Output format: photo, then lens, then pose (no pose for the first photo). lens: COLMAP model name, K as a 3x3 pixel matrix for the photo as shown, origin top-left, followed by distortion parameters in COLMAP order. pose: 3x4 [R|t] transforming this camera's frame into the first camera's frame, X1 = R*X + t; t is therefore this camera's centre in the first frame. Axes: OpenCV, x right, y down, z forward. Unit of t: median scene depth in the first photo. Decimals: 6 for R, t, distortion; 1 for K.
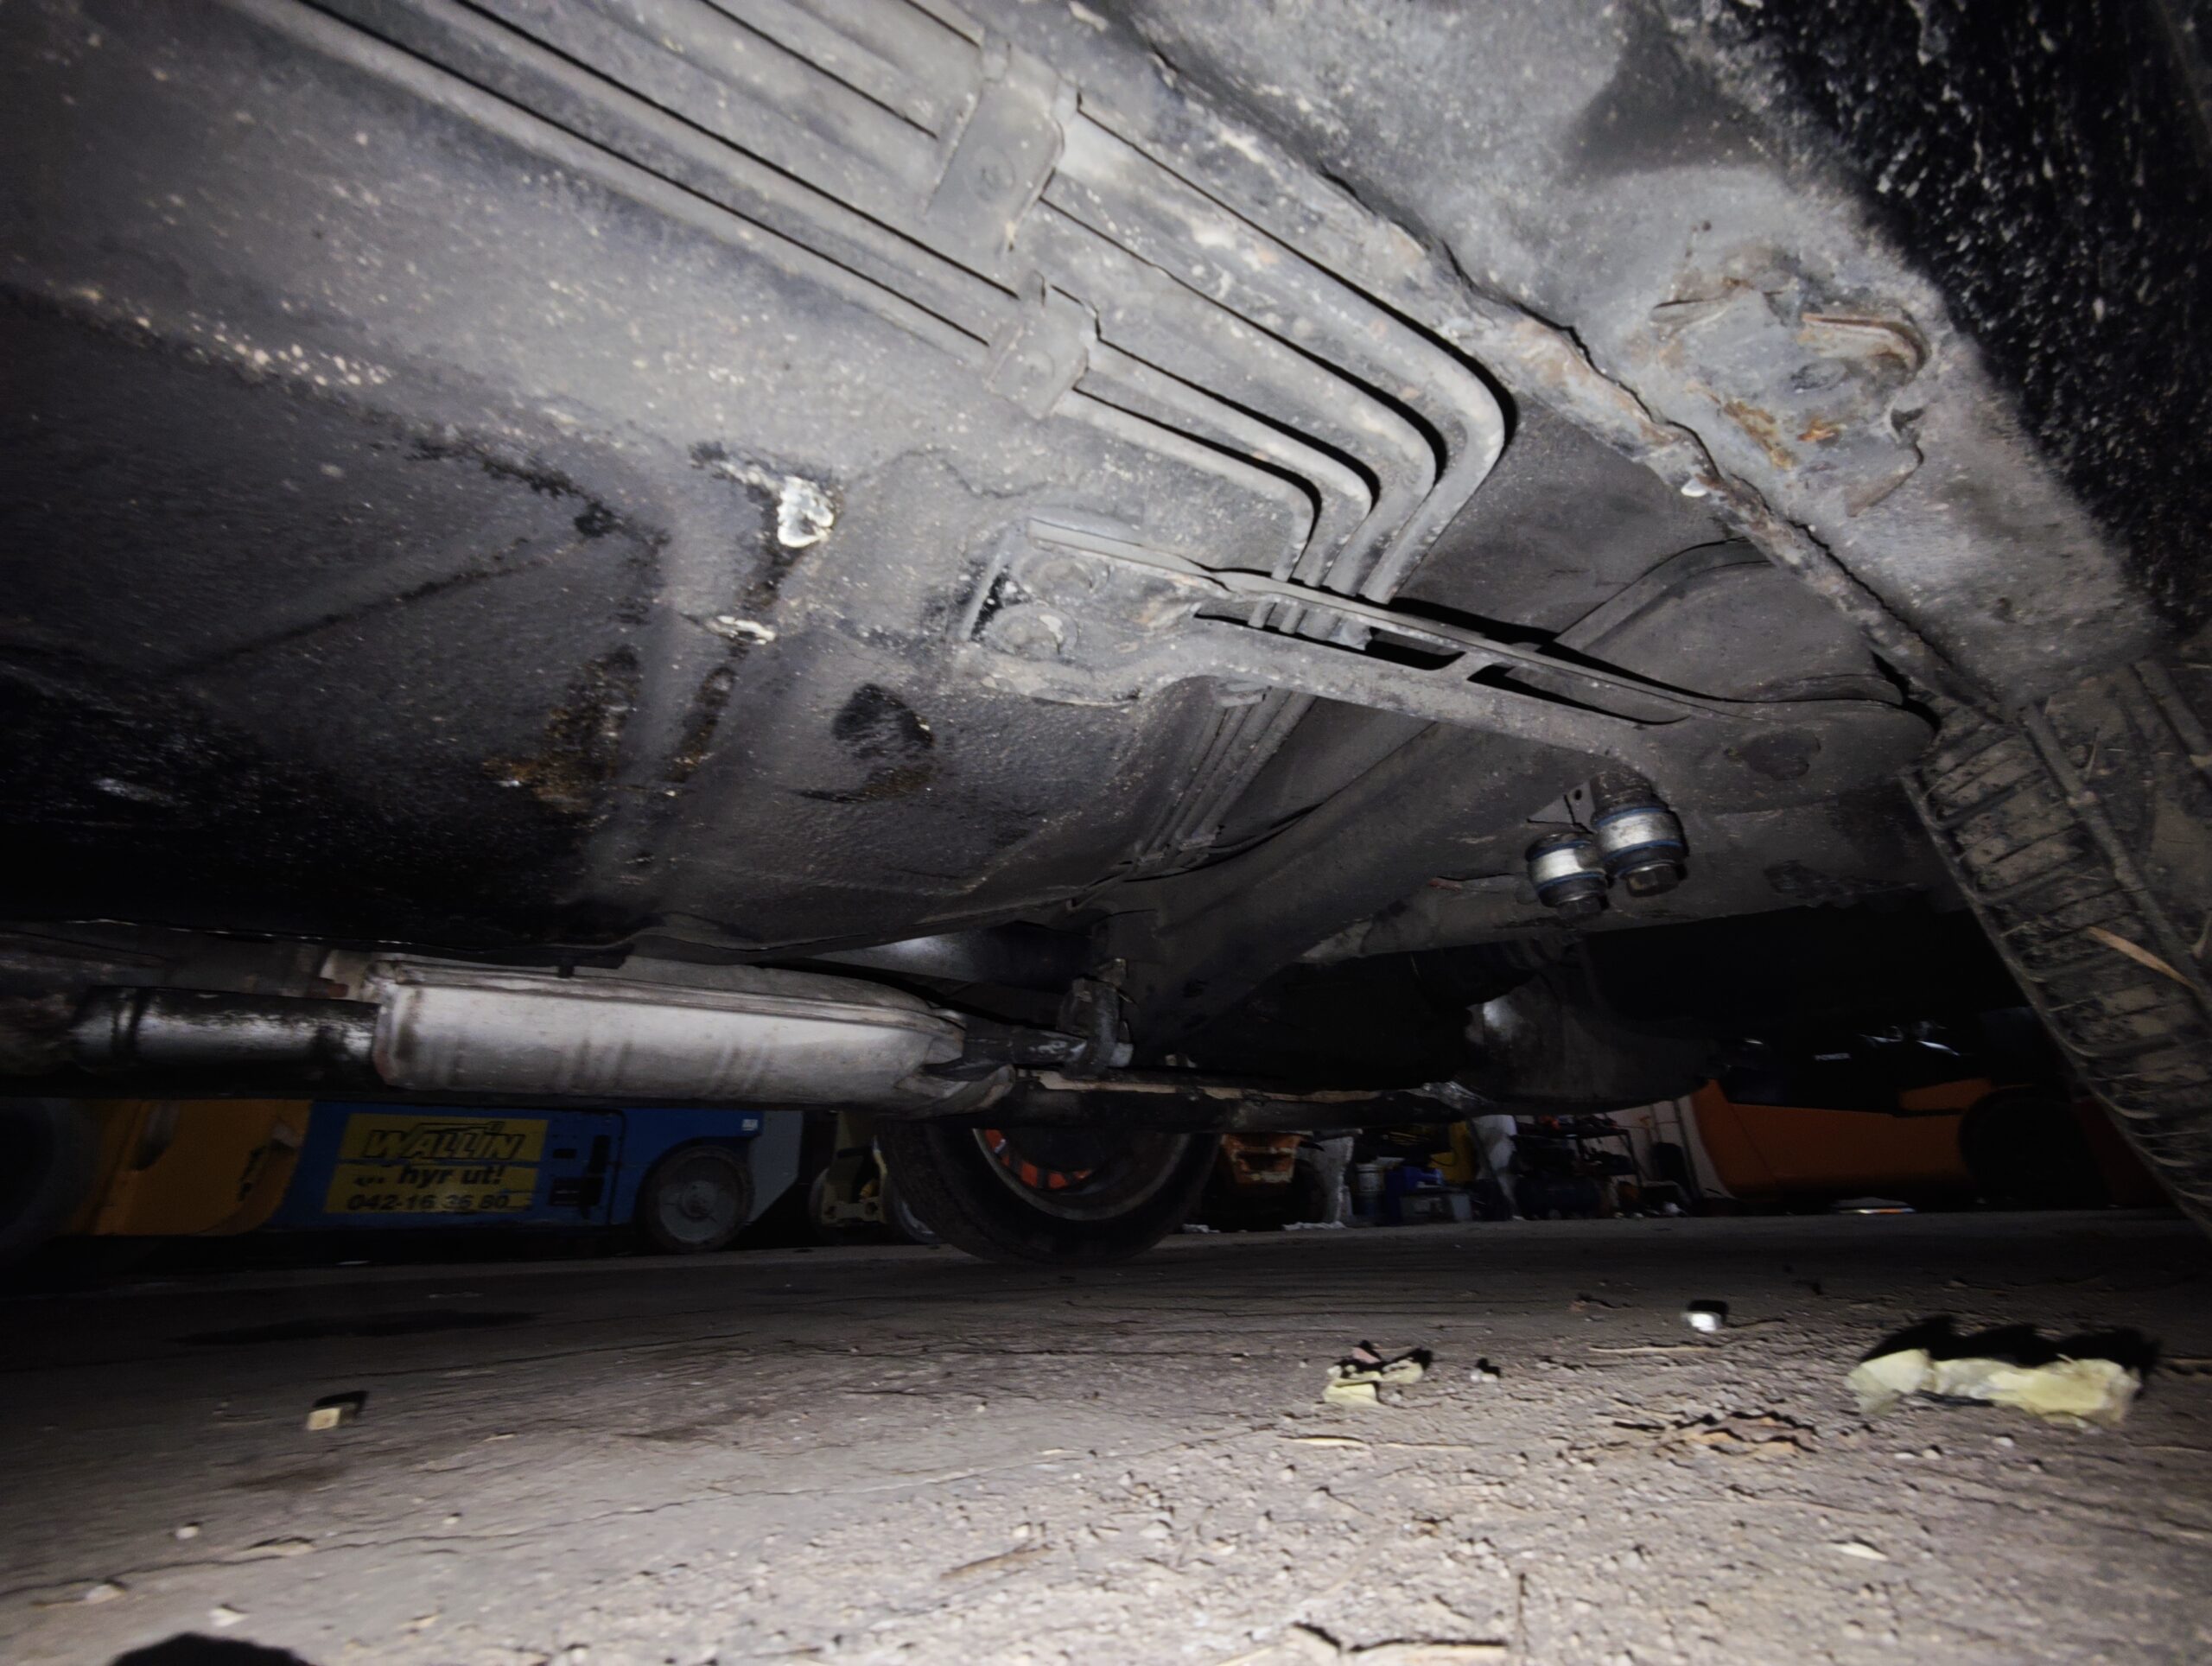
lens RADIAL K [[936.3, 0, 1116.9], [0, 936.3, 831.3], [0, 0, 1]] dist [-0.002590, 0.000159]
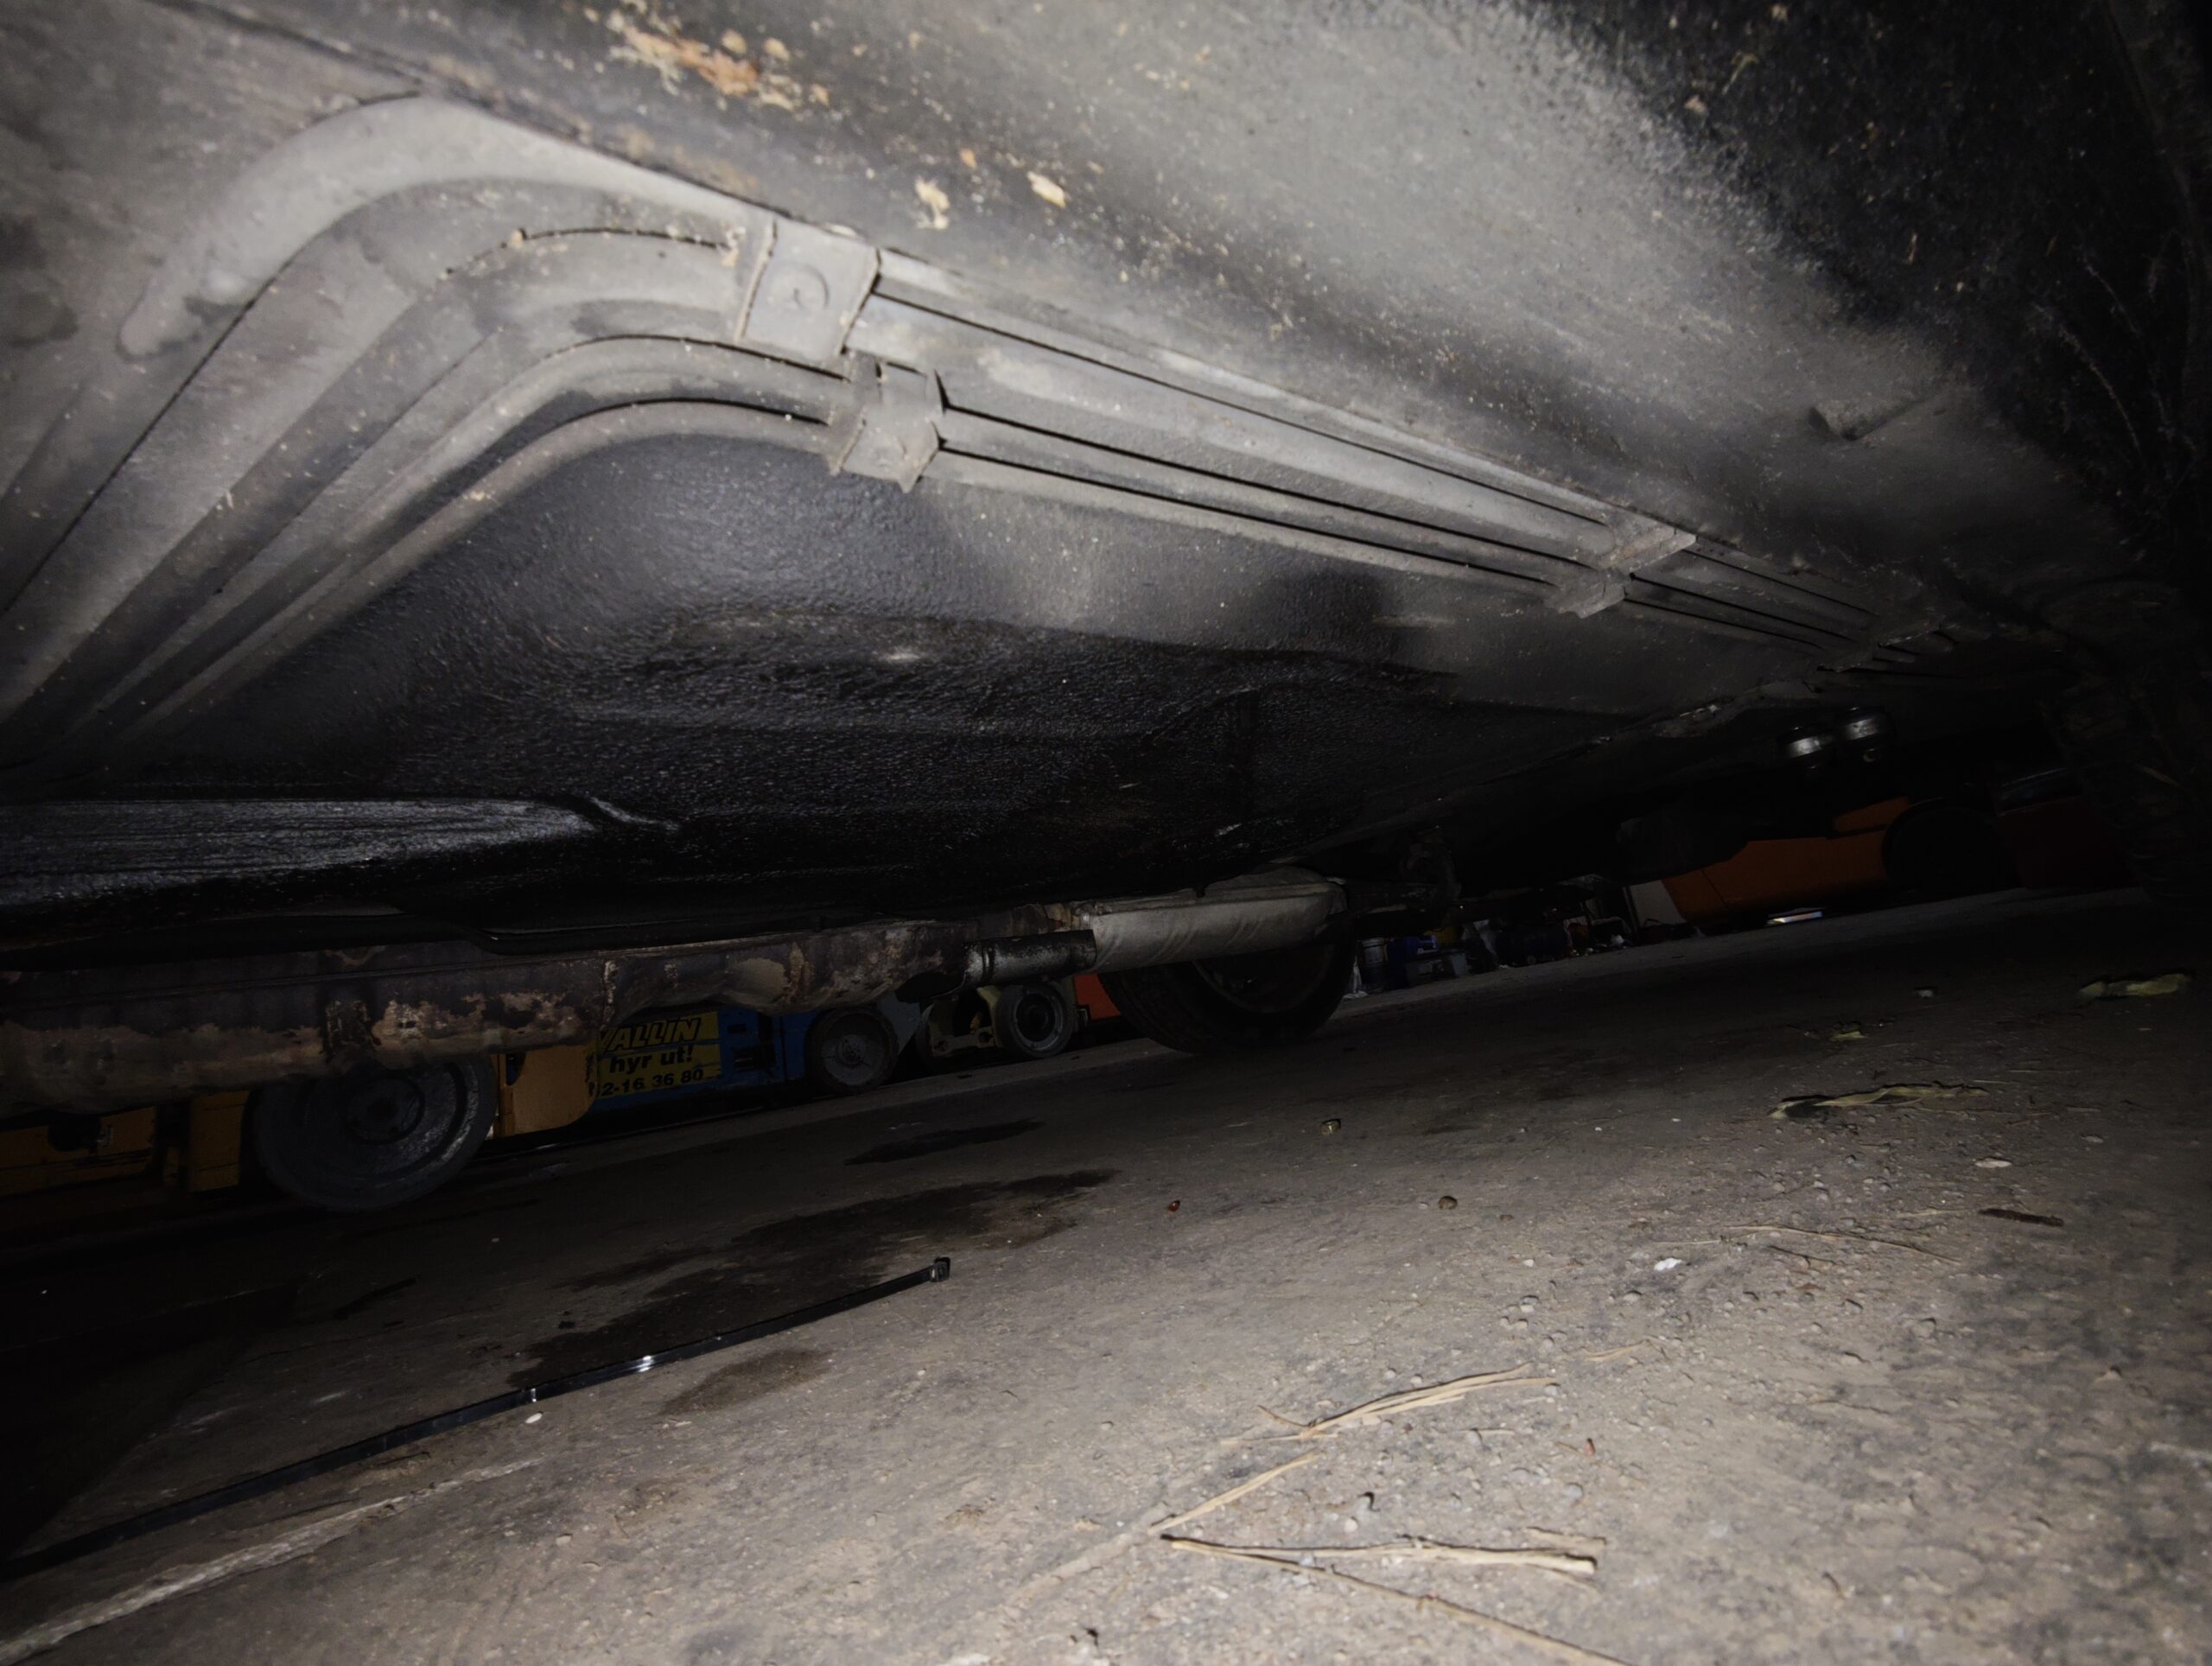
lens RADIAL K [[936.3, 0, 1116.9], [0, 936.3, 831.3], [0, 0, 1]] dist [-0.002590, 0.000159]
pose [[0.989874, -0.131304, 0.053925, -0.169734], [0.118452, 0.973441, 0.195912, -0.058351], [-0.078217, -0.187540, 0.979138, -0.107362]]
